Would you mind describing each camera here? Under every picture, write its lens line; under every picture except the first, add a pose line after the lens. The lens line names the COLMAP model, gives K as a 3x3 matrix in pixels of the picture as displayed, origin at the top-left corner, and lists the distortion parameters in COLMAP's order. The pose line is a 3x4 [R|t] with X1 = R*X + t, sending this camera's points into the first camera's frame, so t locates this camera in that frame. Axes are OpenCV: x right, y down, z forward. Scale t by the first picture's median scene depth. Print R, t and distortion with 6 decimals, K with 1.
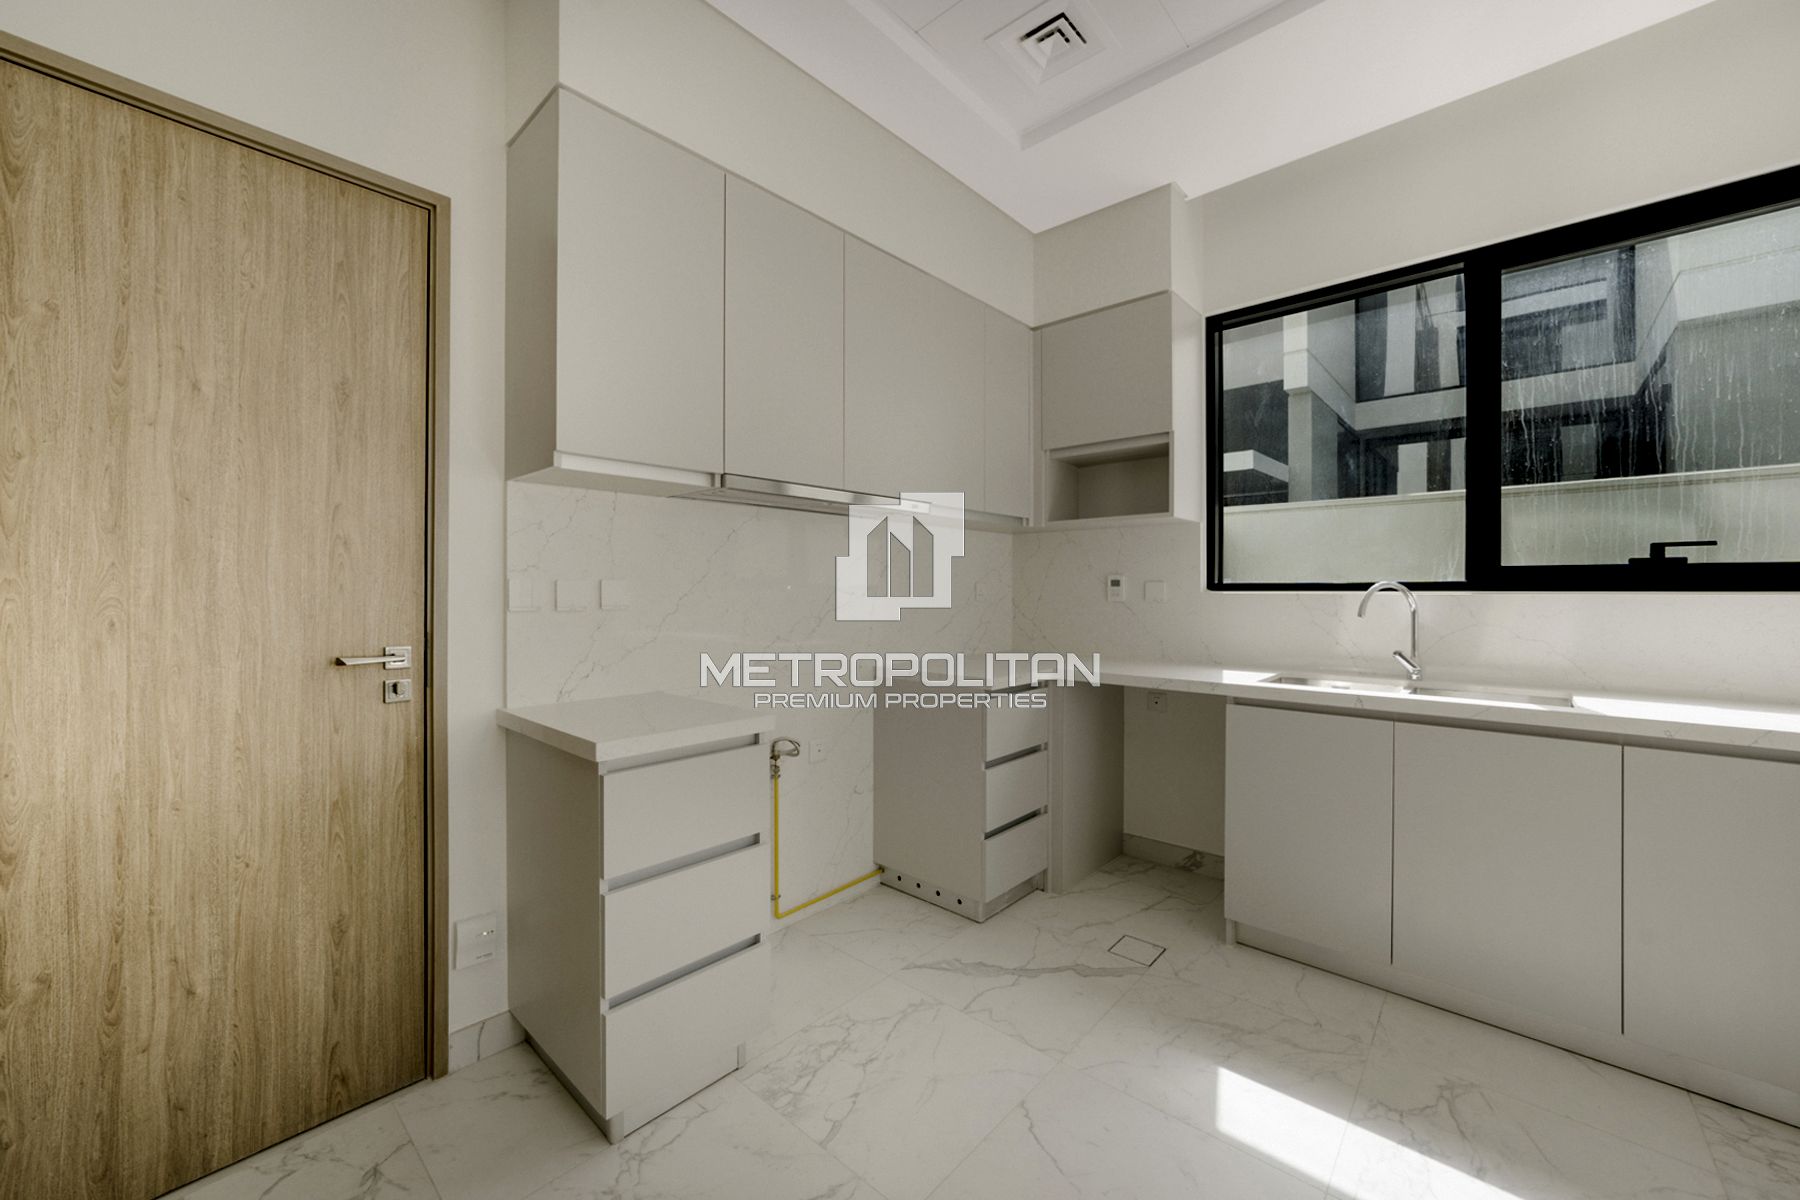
lens RADIAL K [[688.2, 0, 895.4], [0, 688.2, 592.7], [0, 0, 1]] dist [0.001443, 0.000282]
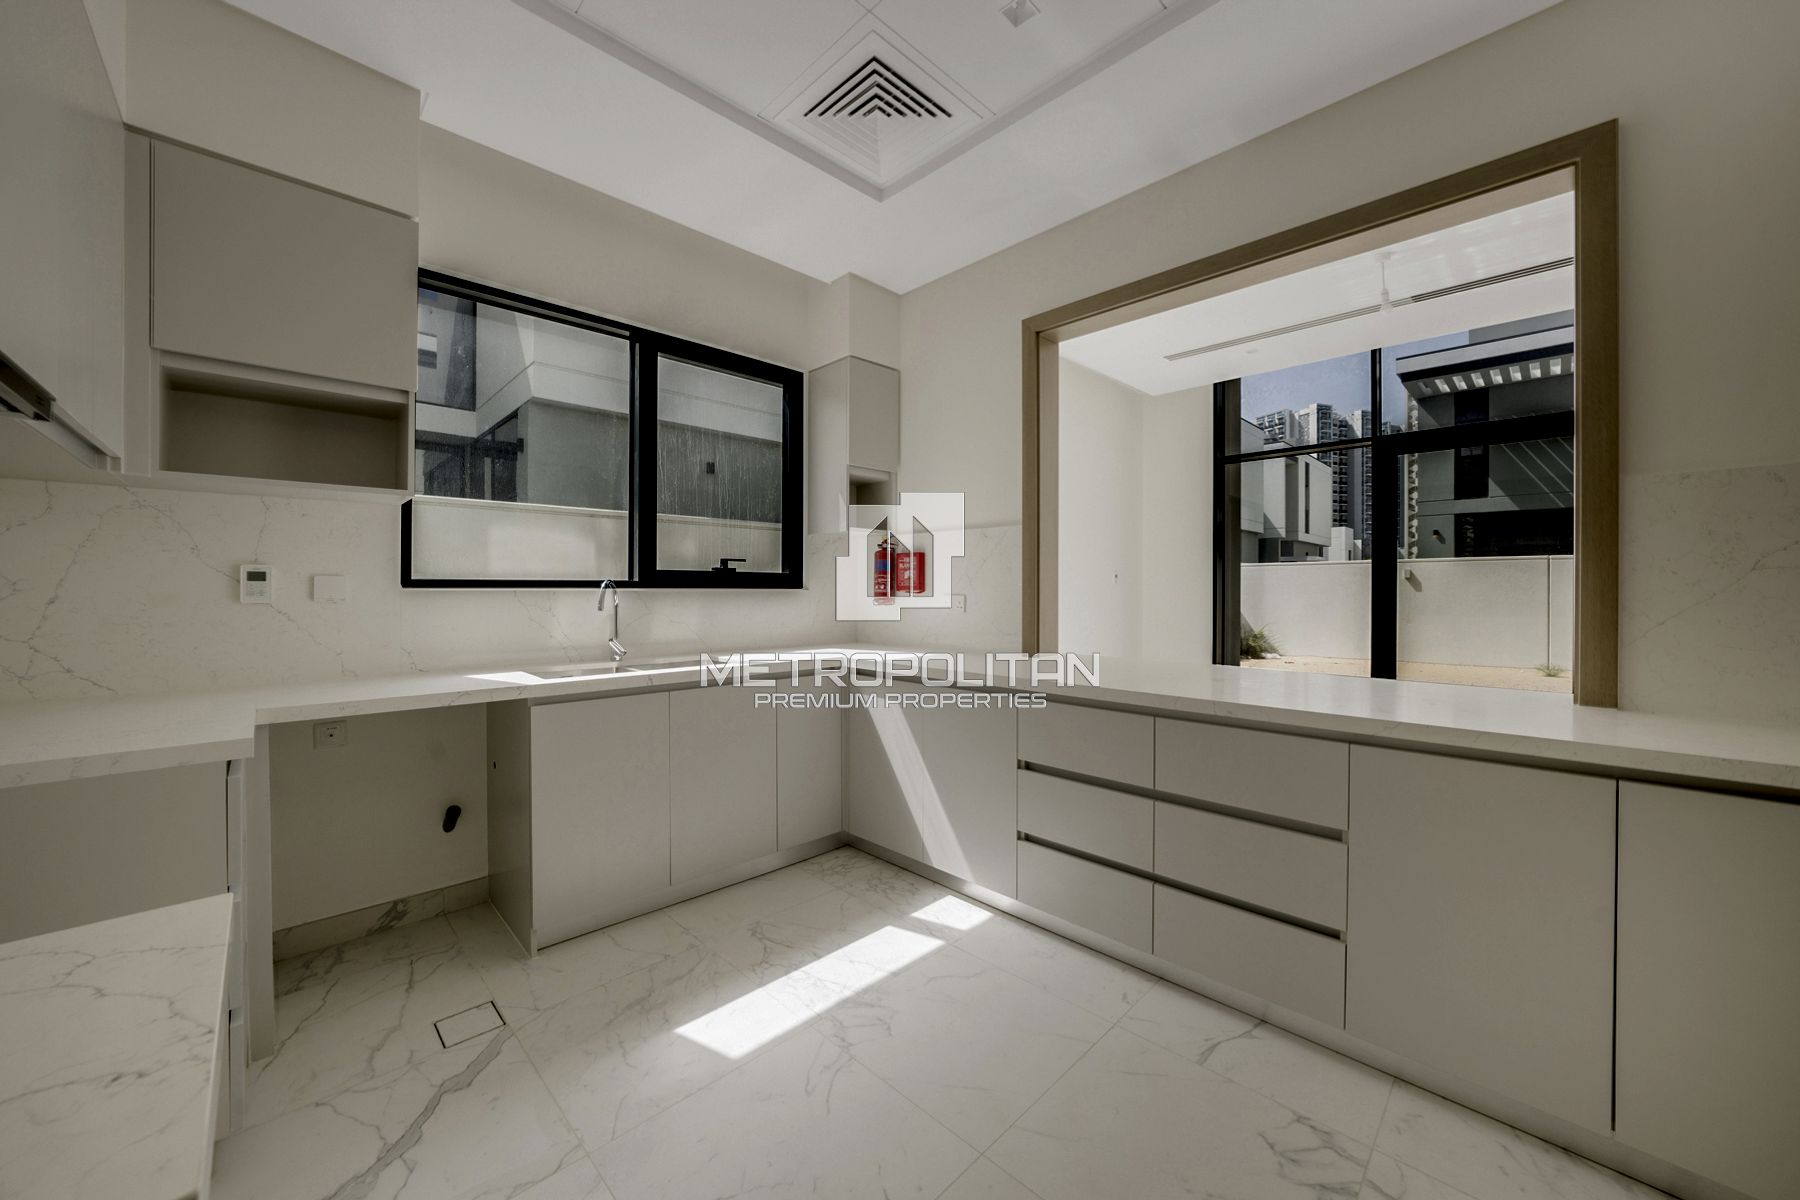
lens RADIAL K [[667.1, 0, 900.0], [0, 667.1, 600.0], [0, 0, 1]] dist [-0.026067, 0.000125]
pose [[0.046167, -0.017881, 0.998774, -0.396961], [0.000776, 0.999840, 0.017864, -0.001784], [-0.998933, -0.000050, 0.046174, 0.450326]]
